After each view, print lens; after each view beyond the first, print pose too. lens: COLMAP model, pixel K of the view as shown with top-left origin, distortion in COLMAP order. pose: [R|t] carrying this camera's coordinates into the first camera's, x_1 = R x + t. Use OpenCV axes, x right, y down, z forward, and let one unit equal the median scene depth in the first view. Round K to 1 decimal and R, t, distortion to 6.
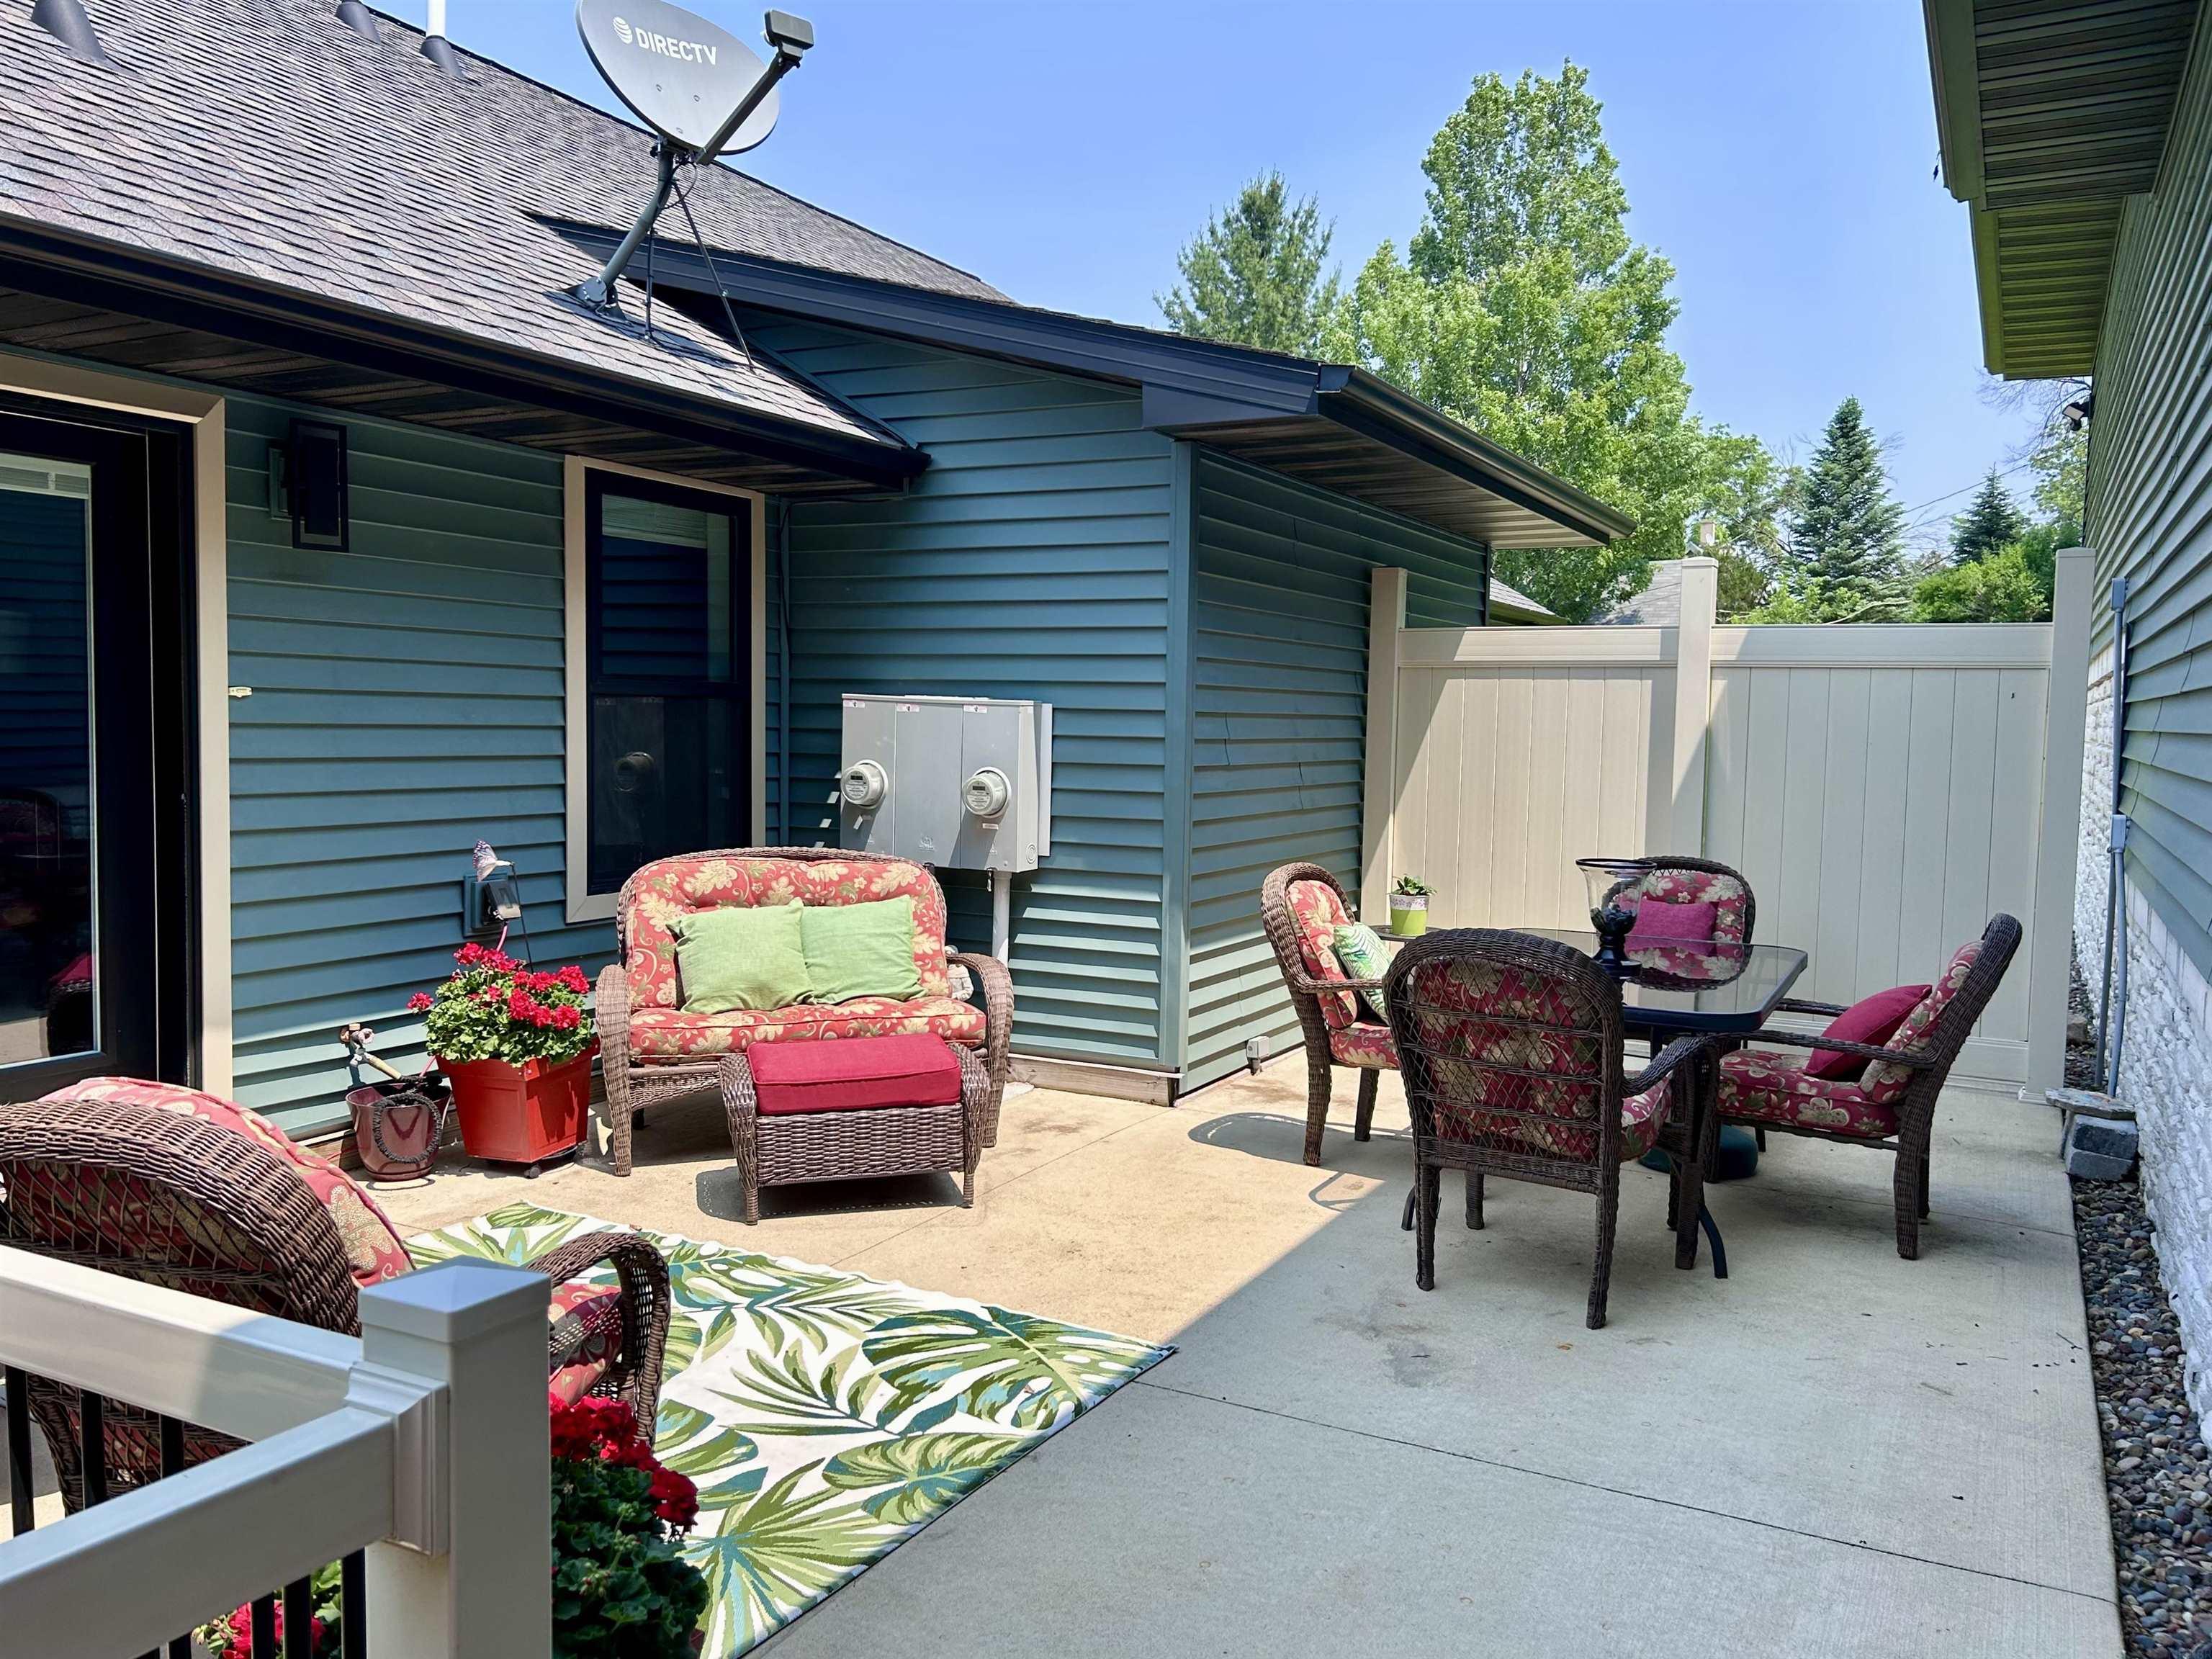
lens RADIAL K [[1727.0, 0, 1103.6], [0, 1727.0, 833.2], [0, 0, 1]] dist [0.029167, -0.006964]
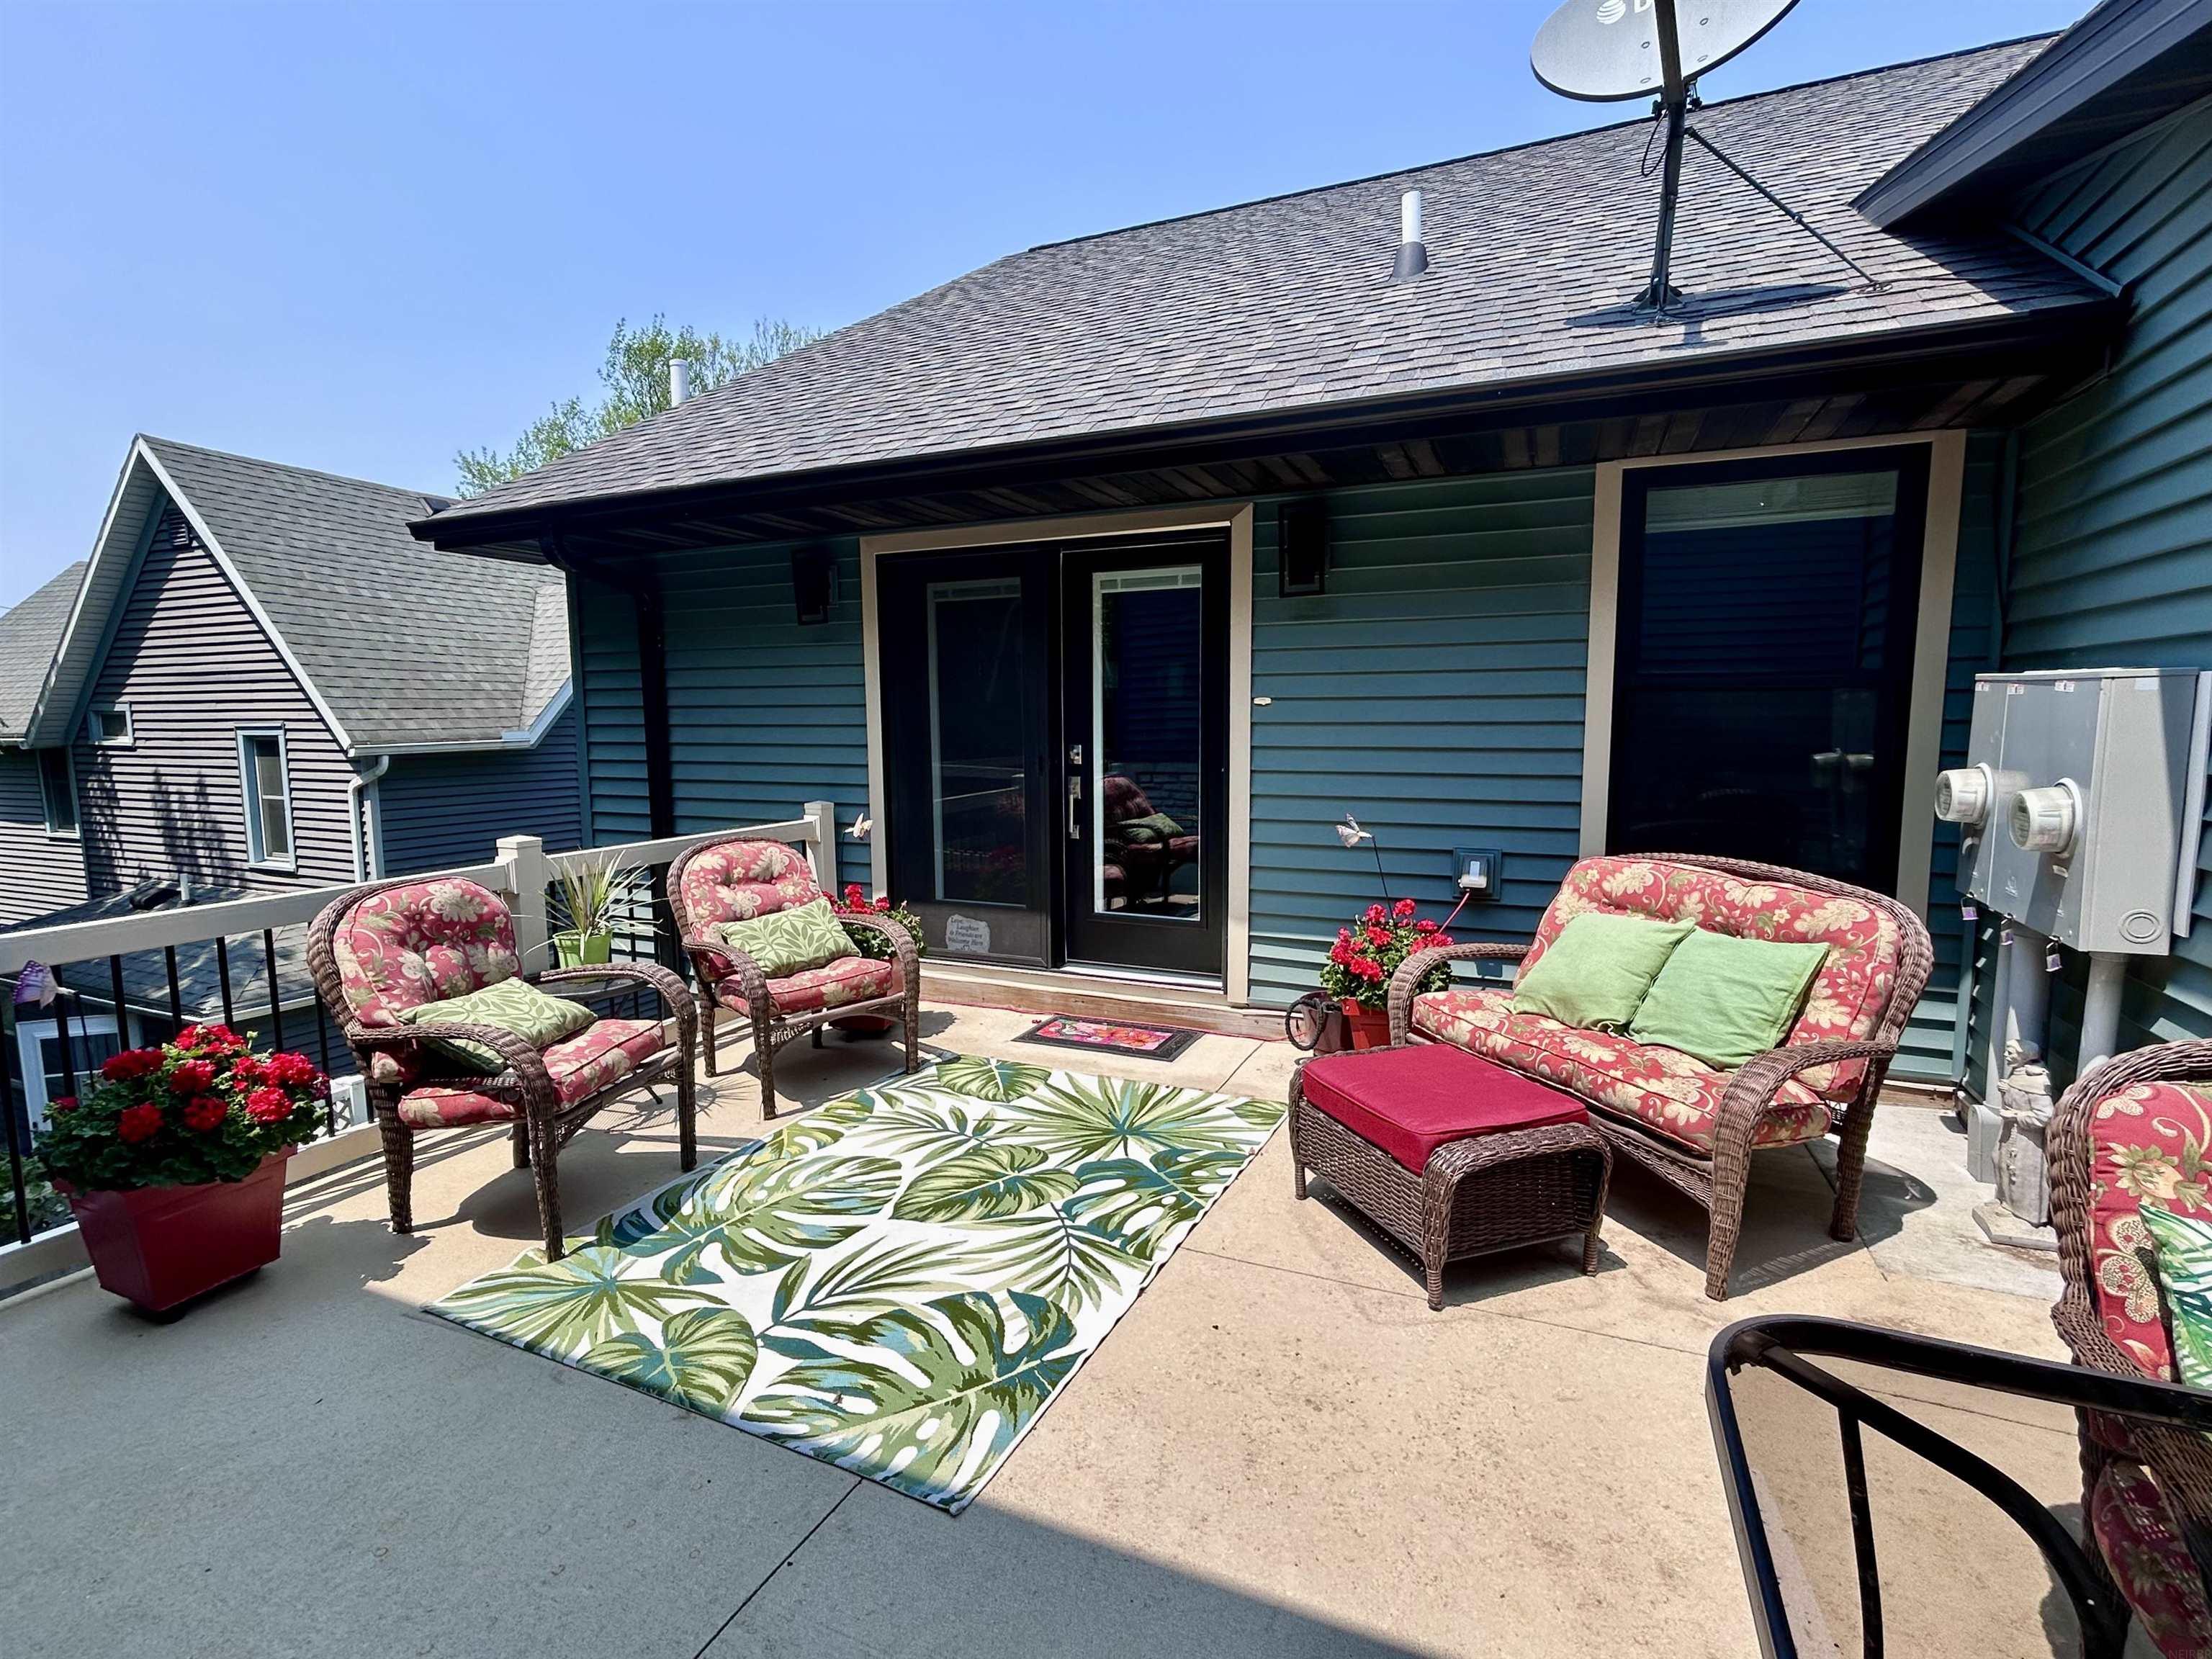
lens RADIAL K [[1039.2, 0, 1101.4], [0, 1039.2, 828.7], [0, 0, 1]] dist [-0.002277, 0.000494]
pose [[0.055797, 0.094092, -0.993999, 0.458080], [-0.055567, 0.994299, 0.091001, -0.054469], [0.996895, 0.050156, 0.060707, 0.965013]]
